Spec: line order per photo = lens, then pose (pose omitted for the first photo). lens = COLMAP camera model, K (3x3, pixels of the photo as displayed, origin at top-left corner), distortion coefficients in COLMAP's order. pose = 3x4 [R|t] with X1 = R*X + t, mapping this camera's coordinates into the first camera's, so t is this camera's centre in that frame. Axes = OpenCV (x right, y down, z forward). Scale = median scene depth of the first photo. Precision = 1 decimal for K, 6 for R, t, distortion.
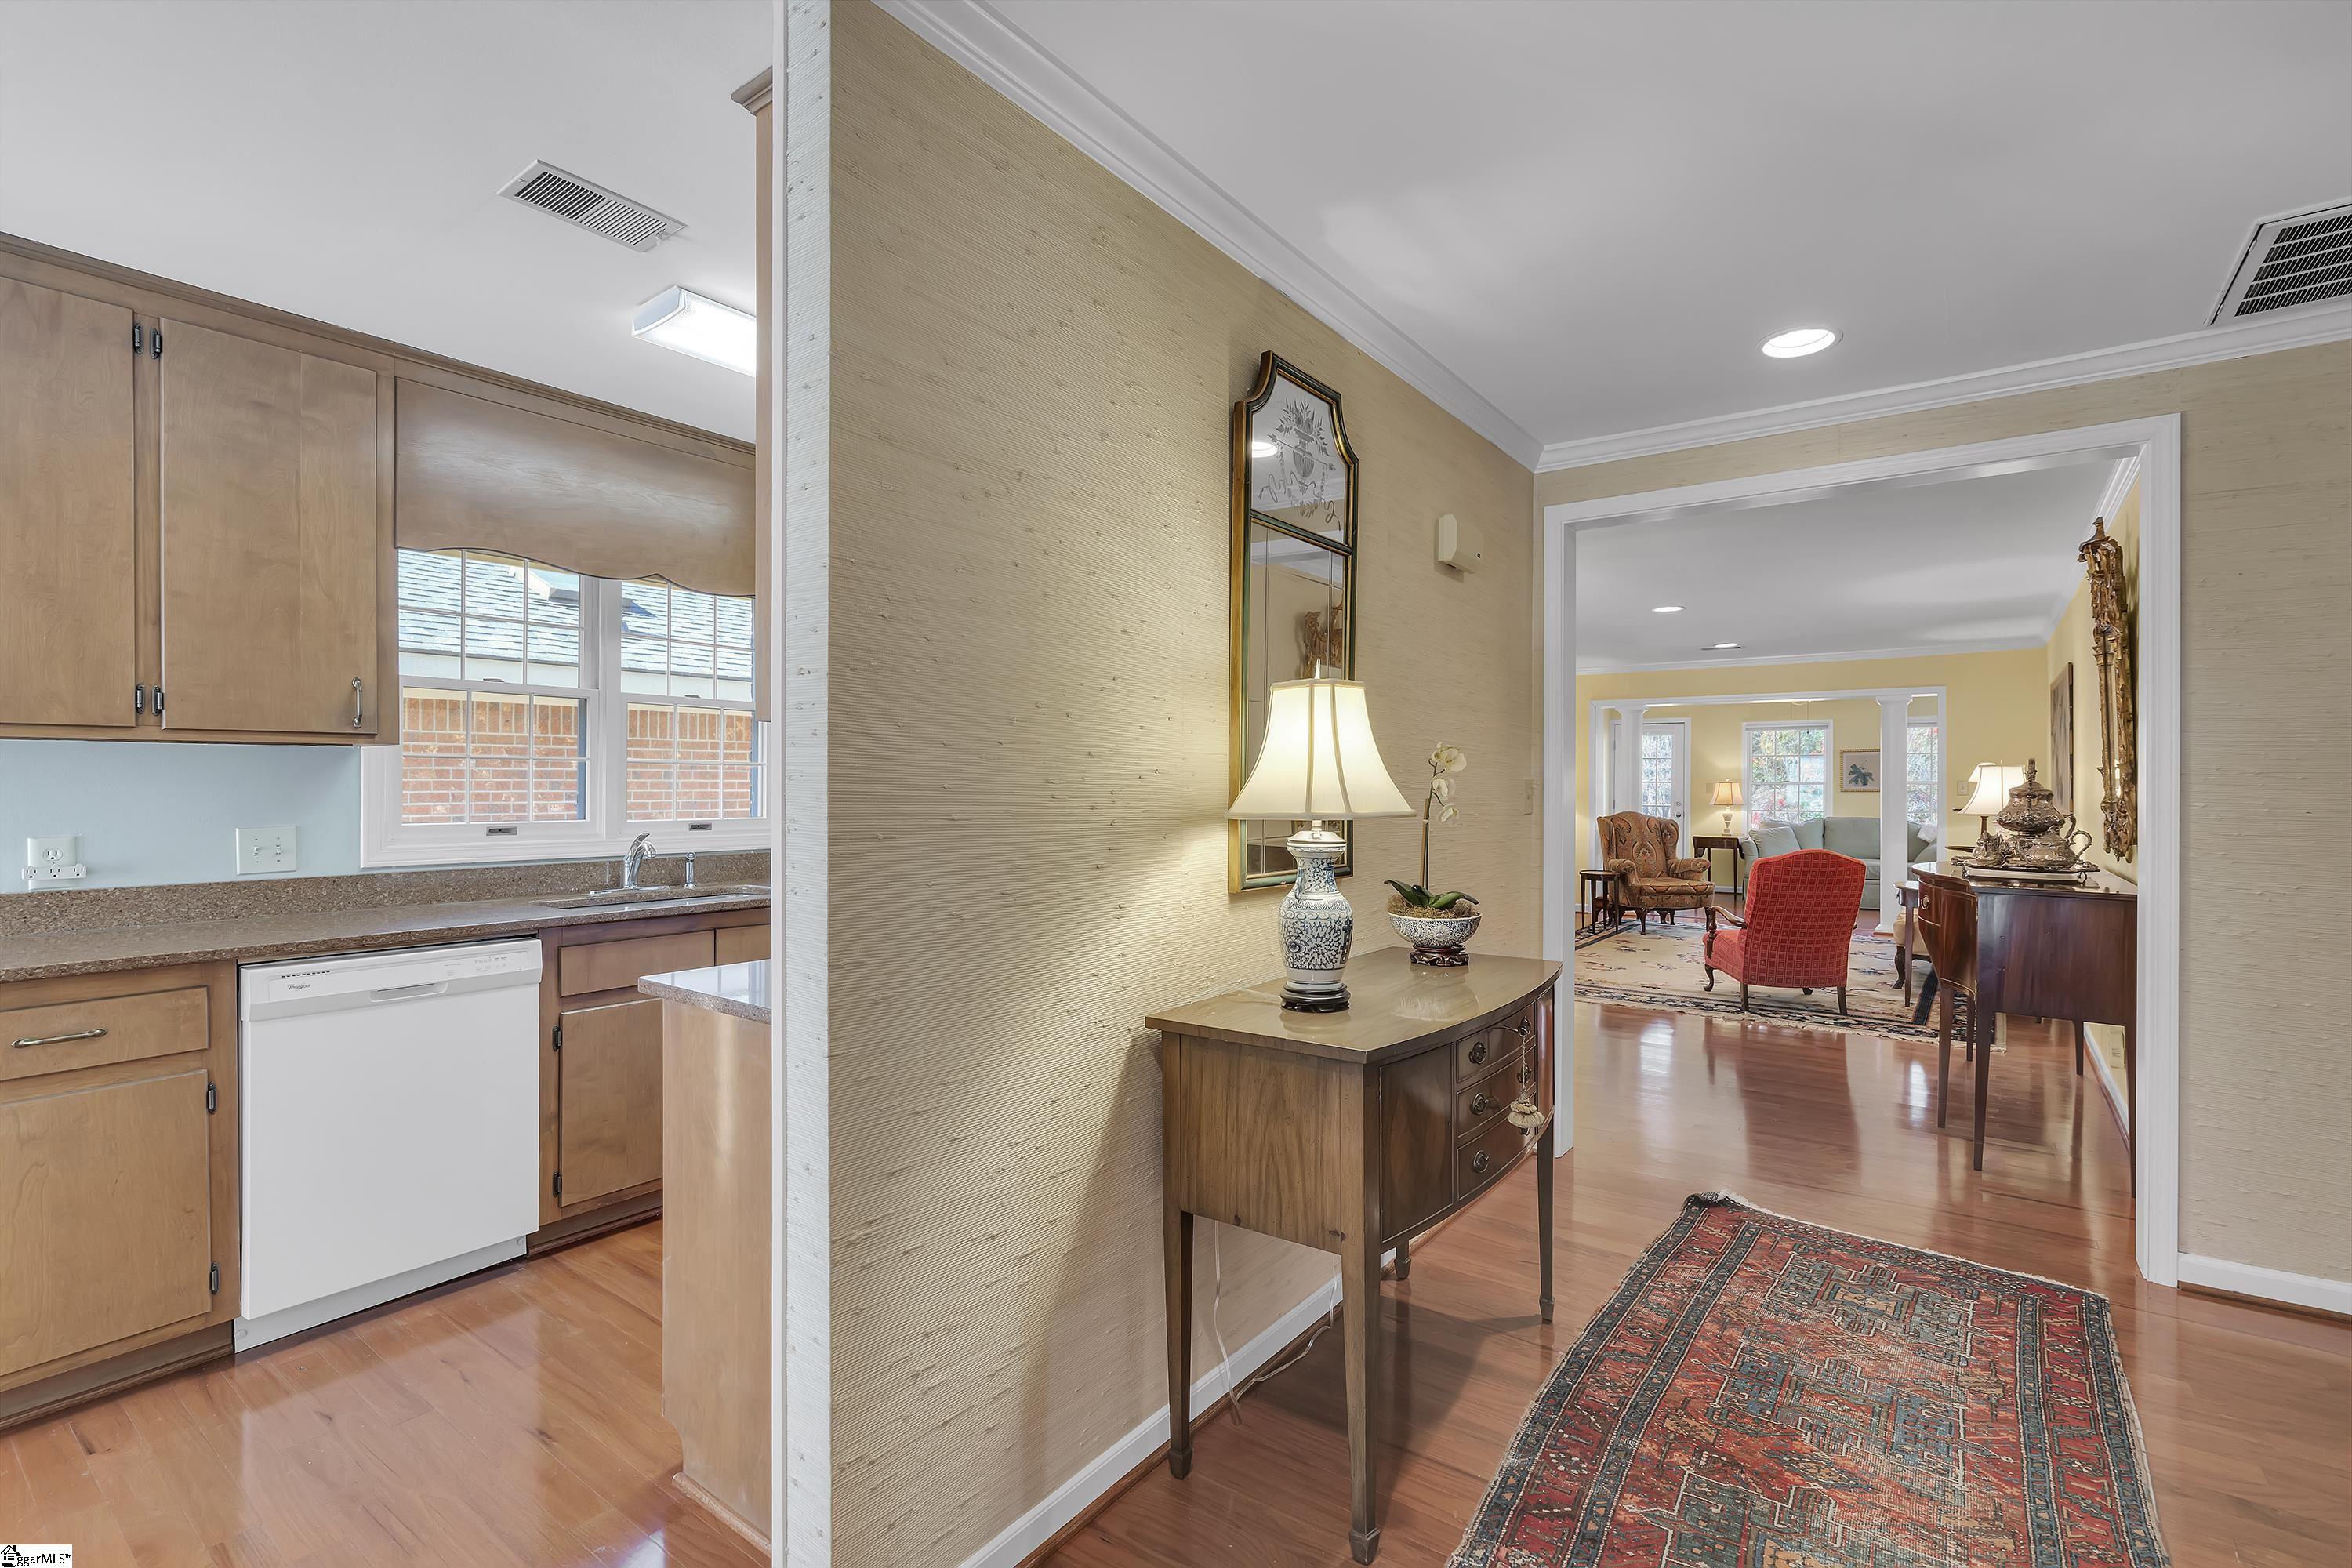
lens RADIAL K [[1055.4, 0, 1195.7], [0, 1055.4, 785.2], [0, 0, 1]] dist [0.009641, 0.000115]
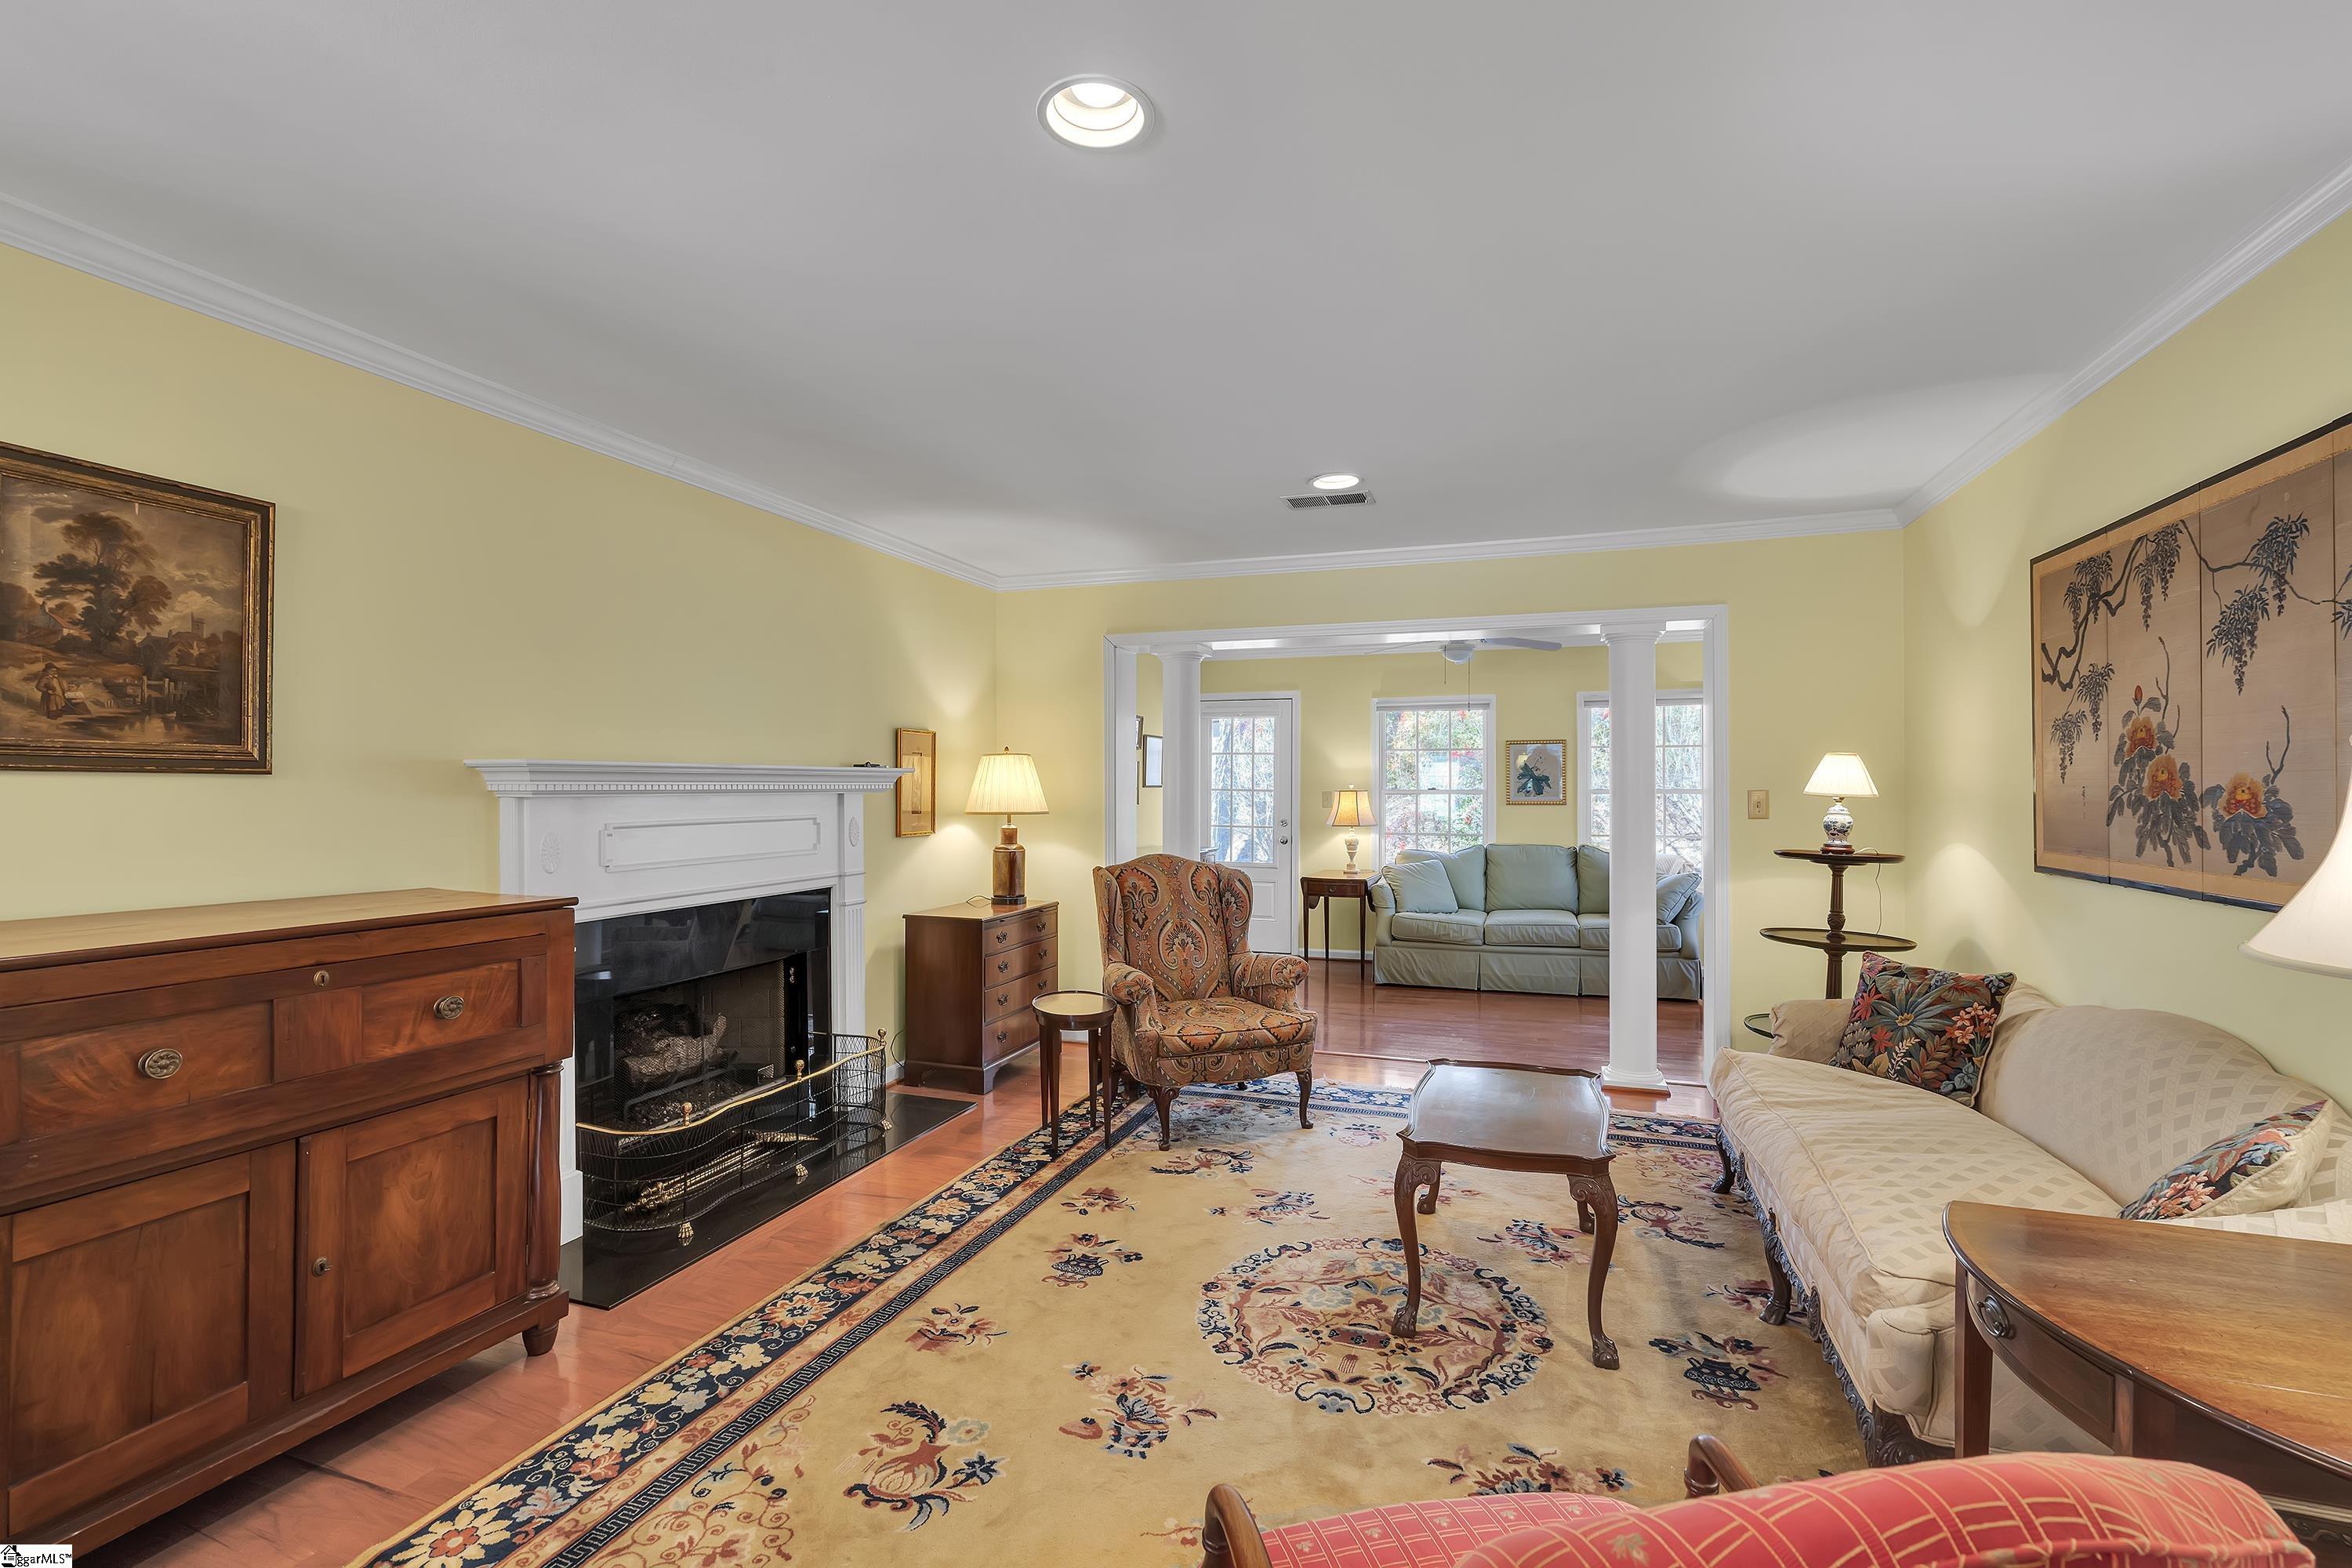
lens RADIAL K [[1055.4, 0, 1169.2], [0, 1055.4, 789.4], [0, 0, 1]] dist [0.009641, 0.000115]
pose [[0.960005, -0.003745, 0.279956, 0.286274], [0.003782, 0.999993, 0.000406, -0.005451], [-0.279956, 0.000669, 0.960013, 0.548528]]
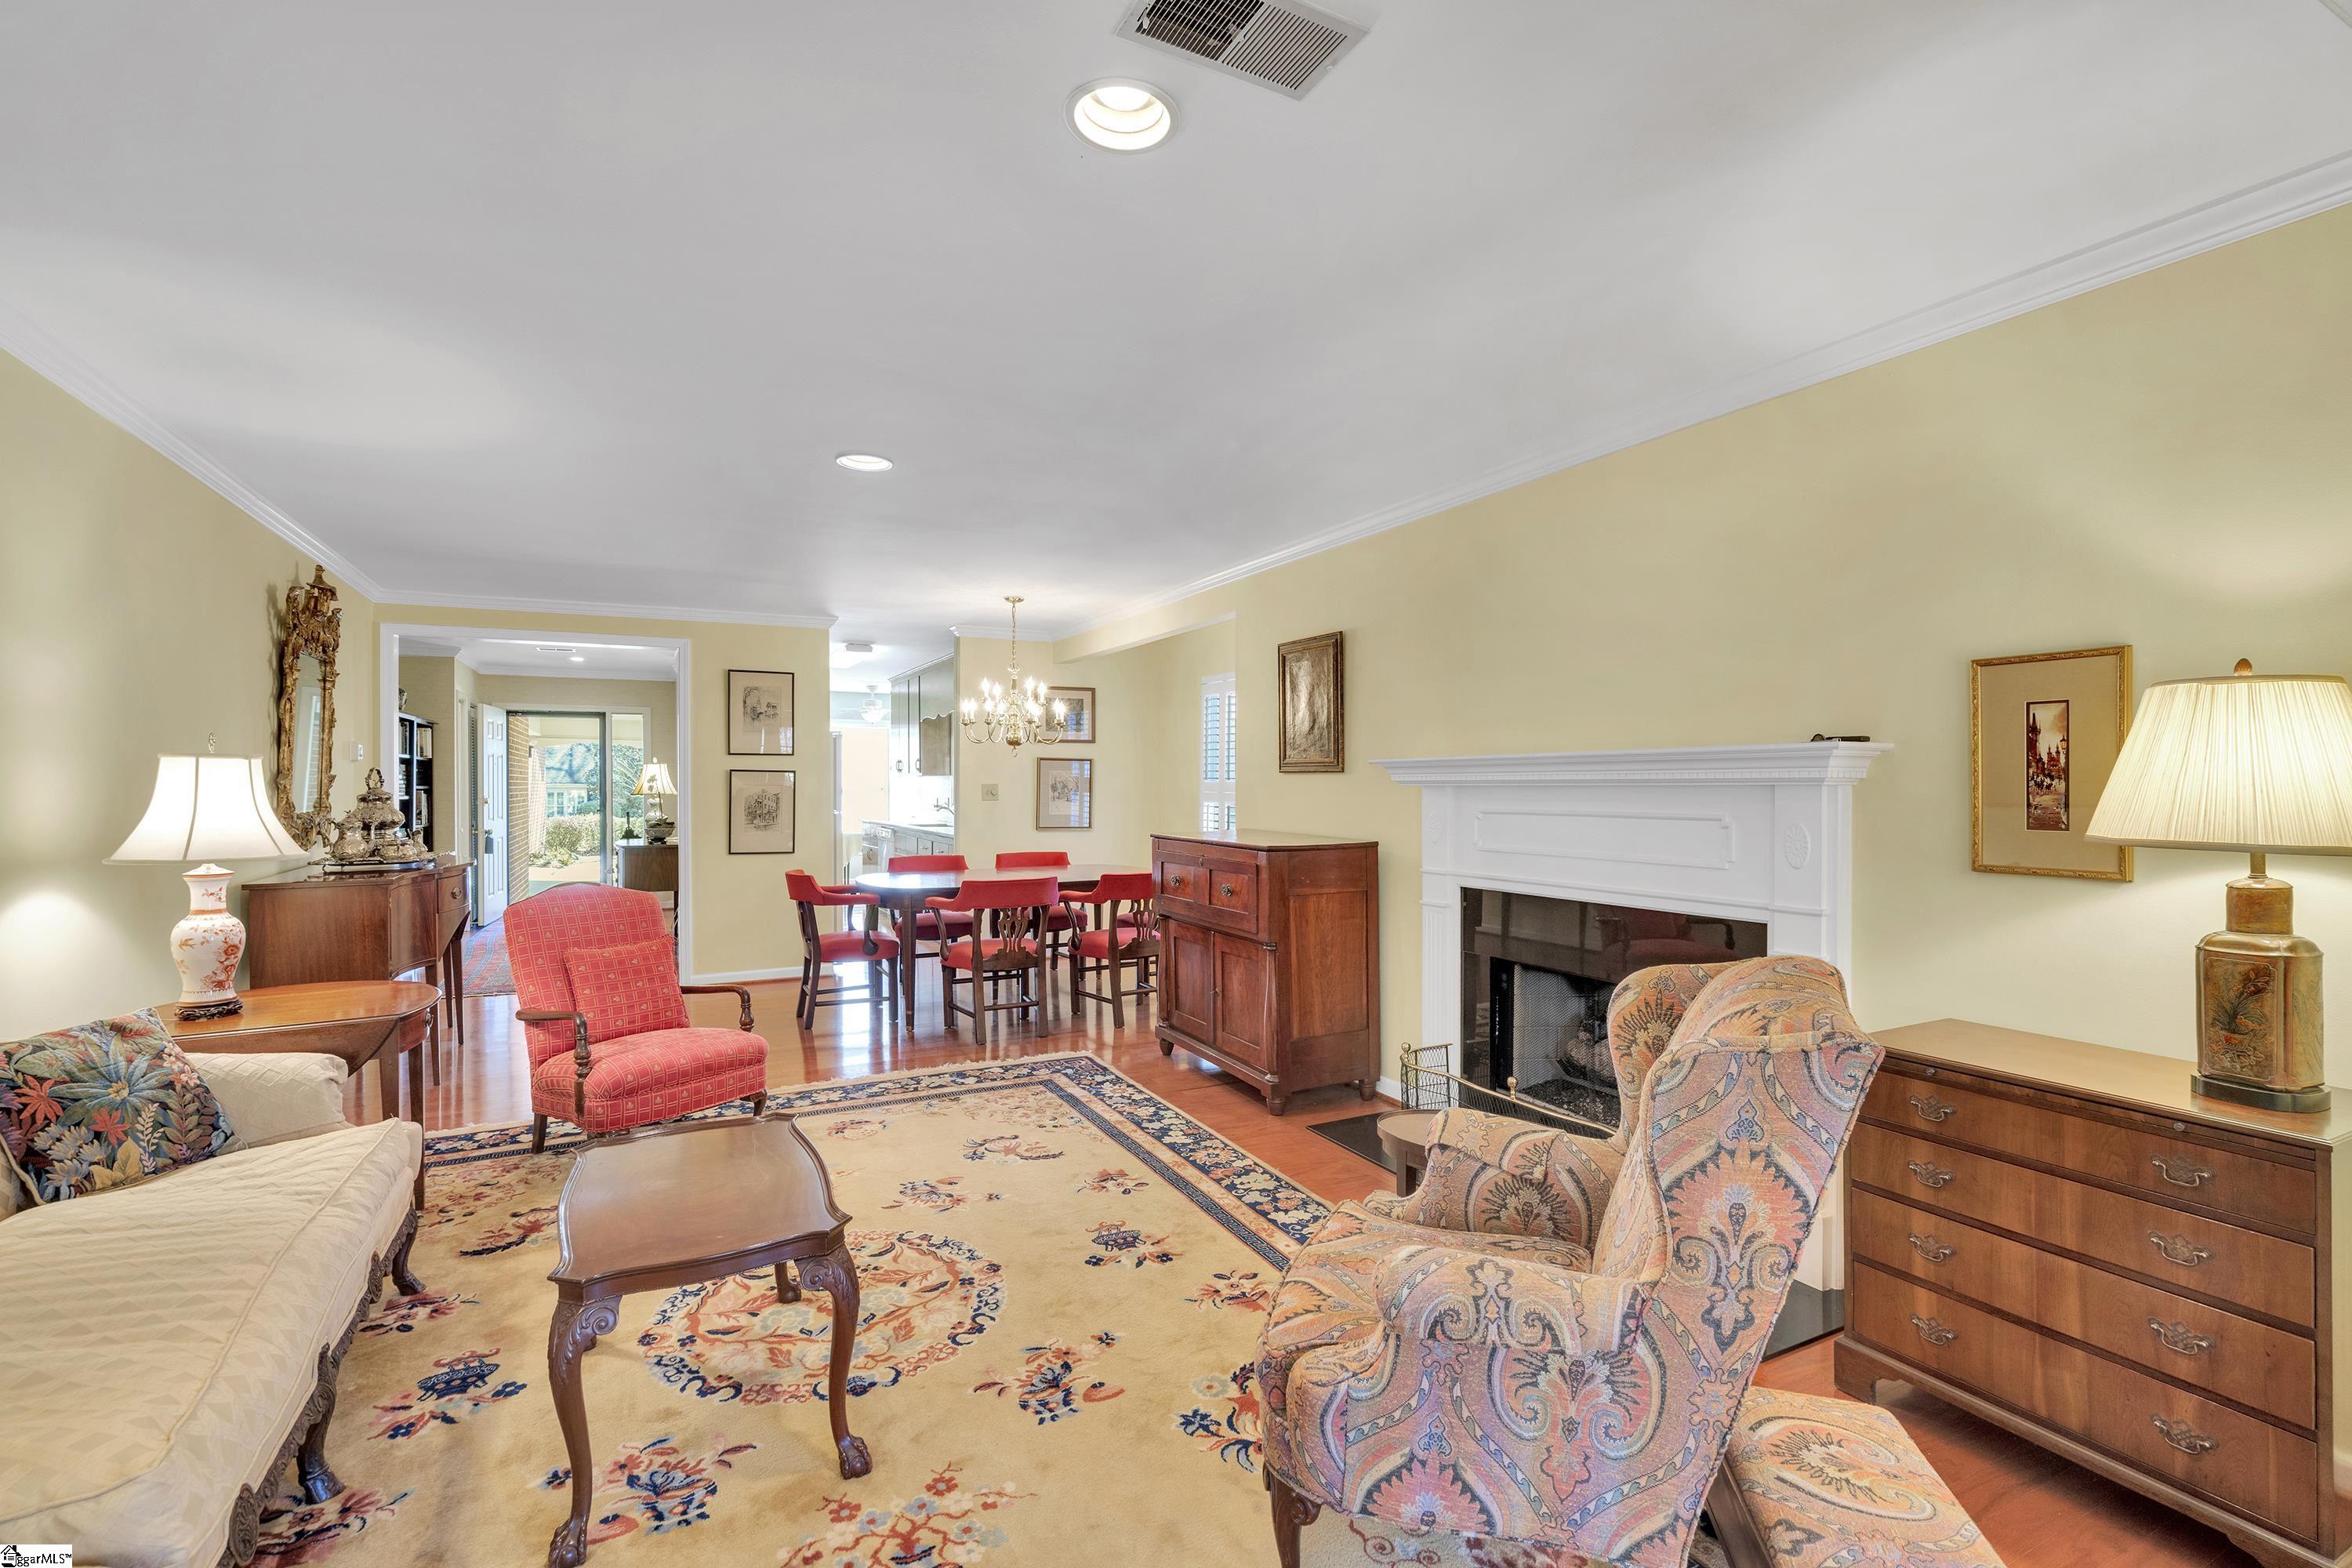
lens RADIAL K [[1055.4, 0, 1176.1], [0, 1055.4, 783.3], [0, 0, 1]] dist [0.009641, 0.000115]
pose [[-0.451962, -0.003117, -0.892032, 0.621748], [-0.002015, 0.999995, -0.002473, -0.003445], [0.892035, 0.000680, -0.451966, 1.007008]]
